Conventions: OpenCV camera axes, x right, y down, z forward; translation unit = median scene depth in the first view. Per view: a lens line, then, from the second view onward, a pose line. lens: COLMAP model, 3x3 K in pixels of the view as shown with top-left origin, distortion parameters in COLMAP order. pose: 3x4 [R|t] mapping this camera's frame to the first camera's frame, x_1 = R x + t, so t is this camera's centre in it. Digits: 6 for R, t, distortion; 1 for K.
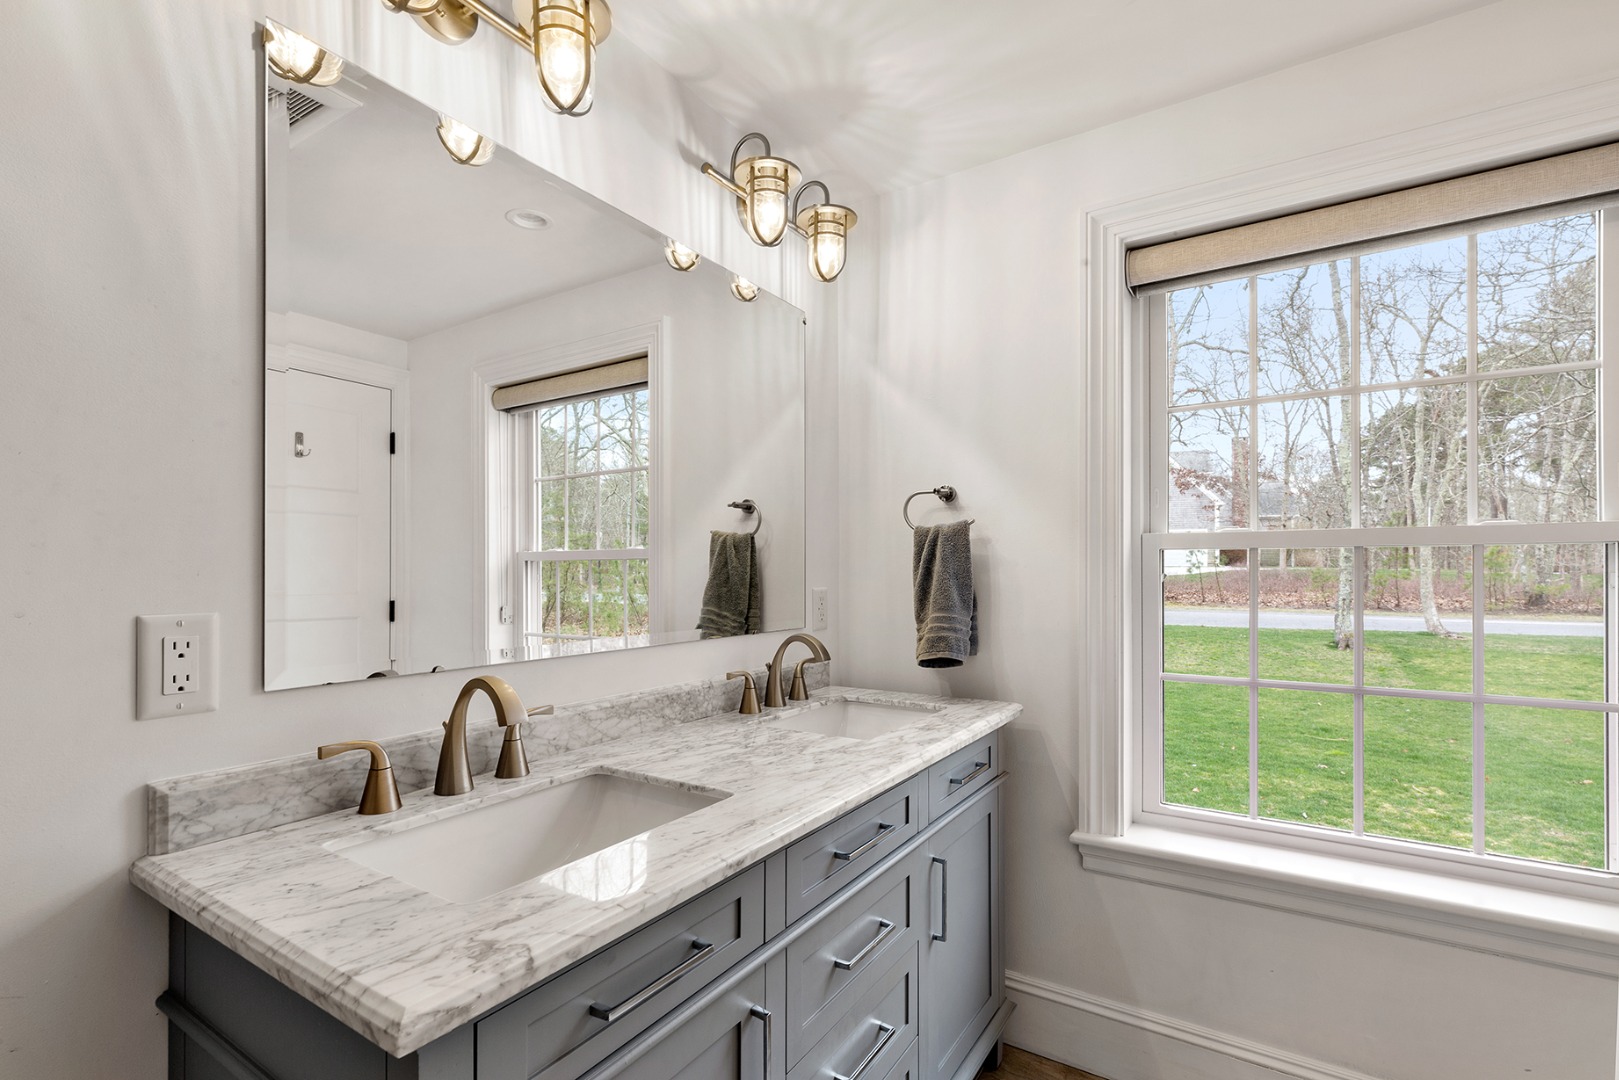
lens RADIAL K [[748.6, 0, 812.4], [0, 748.6, 570.2], [0, 0, 1]] dist [-0.000202, 0.000070]
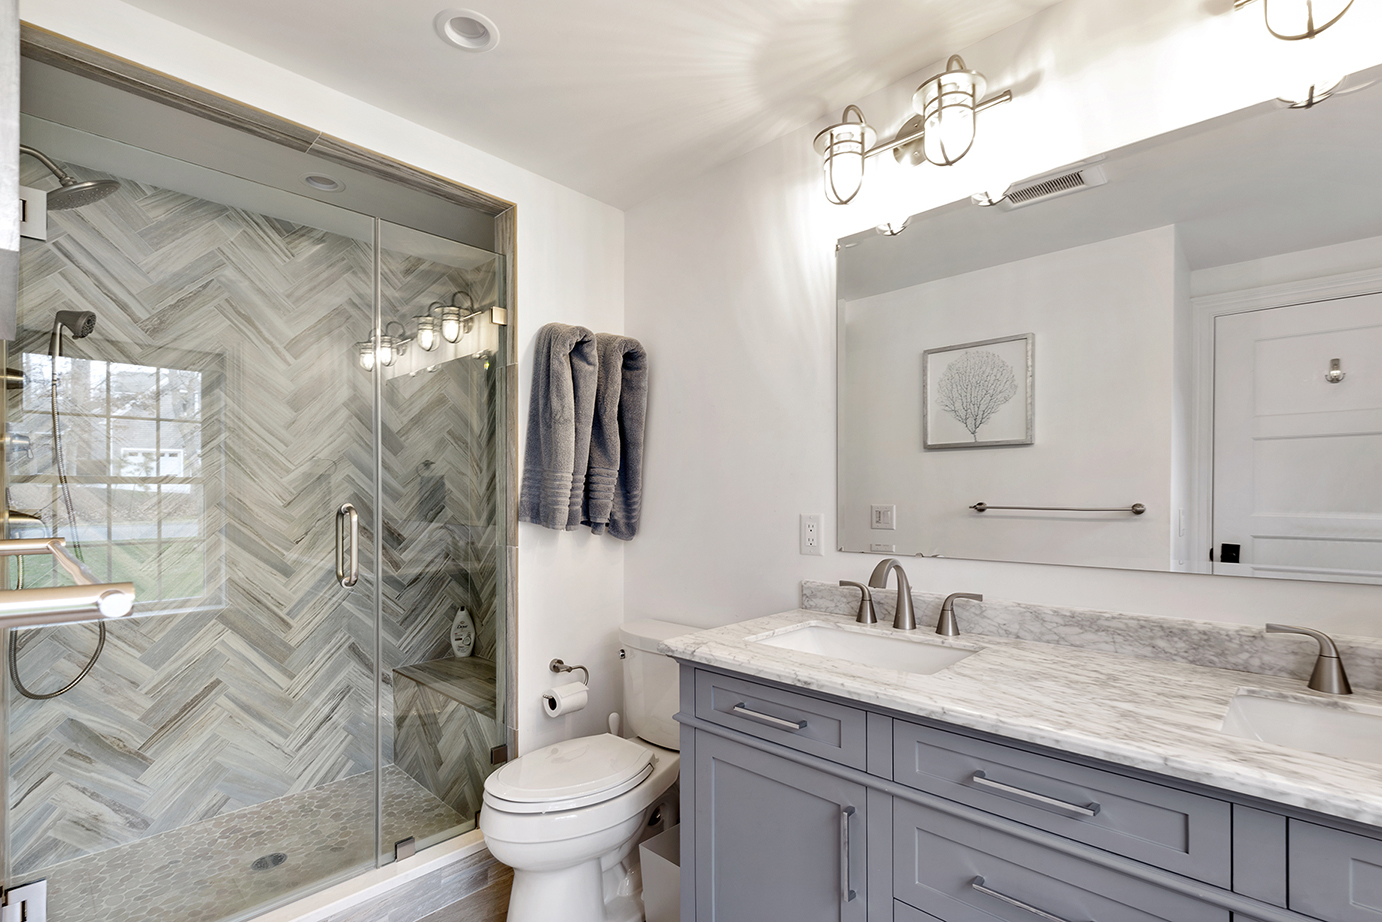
lens RADIAL K [[639.0, 0, 693.5], [0, 639.0, 486.8], [0, 0, 1]] dist [-0.000202, 0.000070]
pose [[-0.196988, -0.010252, -0.980352, 0.823264], [0.008074, 0.999894, -0.012078, -0.003906], [0.980373, -0.010295, -0.196885, 0.672332]]
